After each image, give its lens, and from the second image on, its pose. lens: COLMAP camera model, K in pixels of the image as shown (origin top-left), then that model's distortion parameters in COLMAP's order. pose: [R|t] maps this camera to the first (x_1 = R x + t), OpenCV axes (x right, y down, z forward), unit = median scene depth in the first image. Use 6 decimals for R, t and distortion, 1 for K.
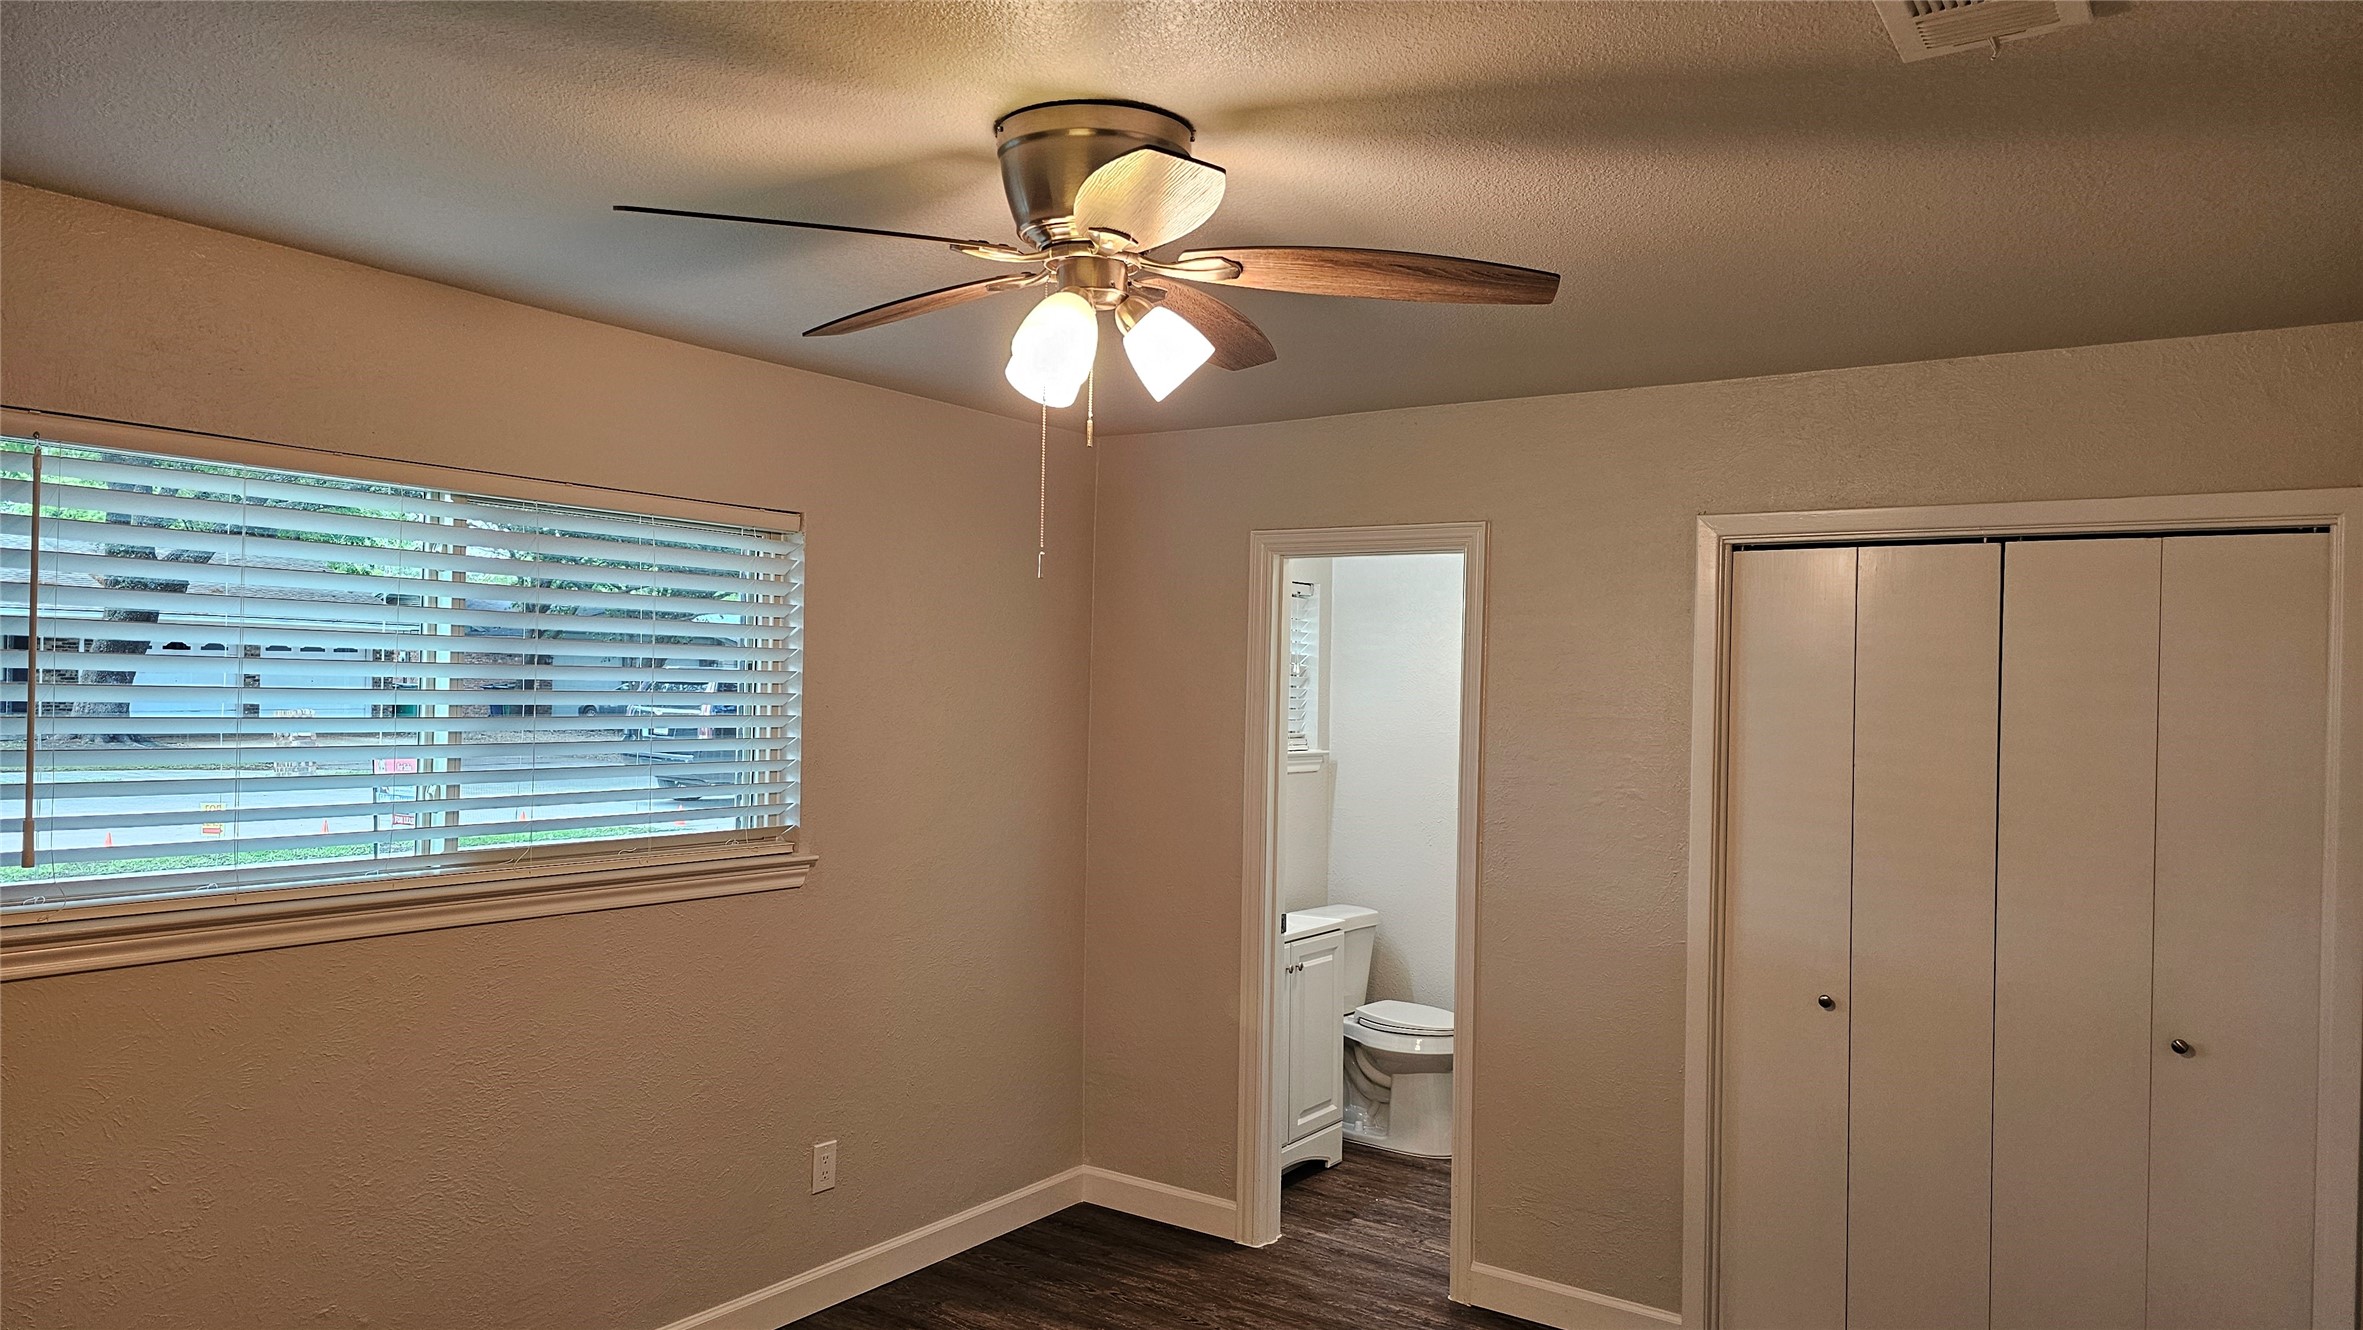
lens RADIAL K [[1584.8, 0, 1188.8], [0, 1584.8, 658.2], [0, 0, 1]] dist [0.048869, -0.046820]
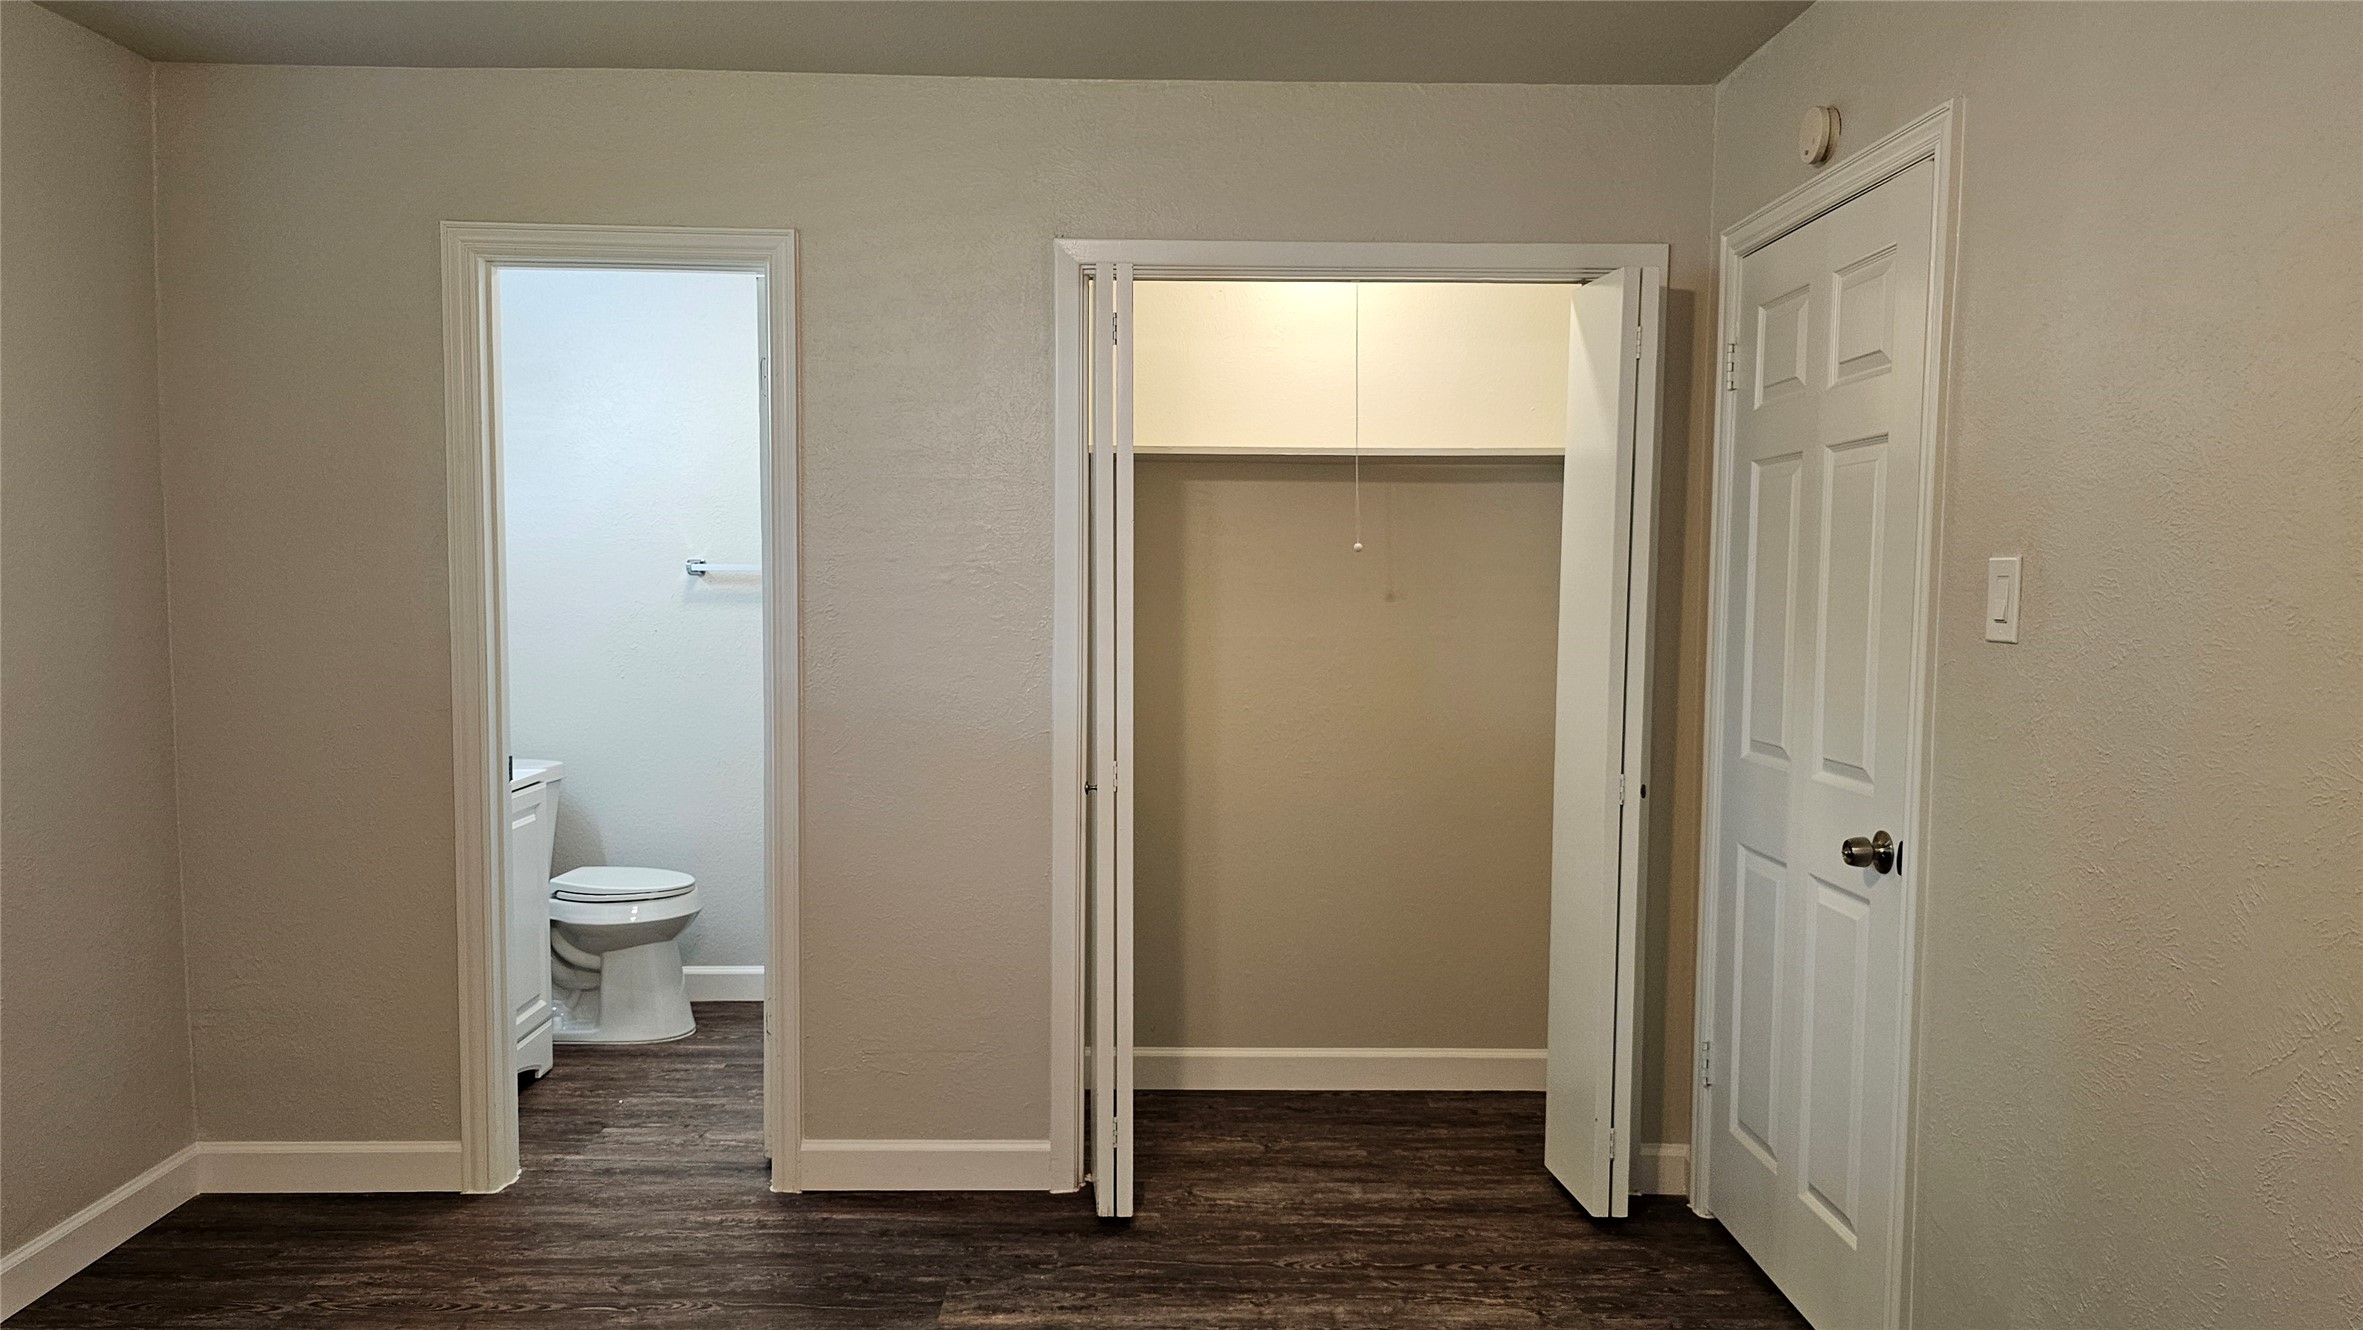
lens RADIAL K [[1584.8, 0, 1186.3], [0, 1584.8, 682.1], [0, 0, 1]] dist [0.048869, -0.046820]
pose [[0.816281, -0.060153, 0.574514, -0.111629], [0.006876, 0.995505, 0.094462, 0.058364], [-0.577614, -0.073157, 0.813026, 0.208954]]
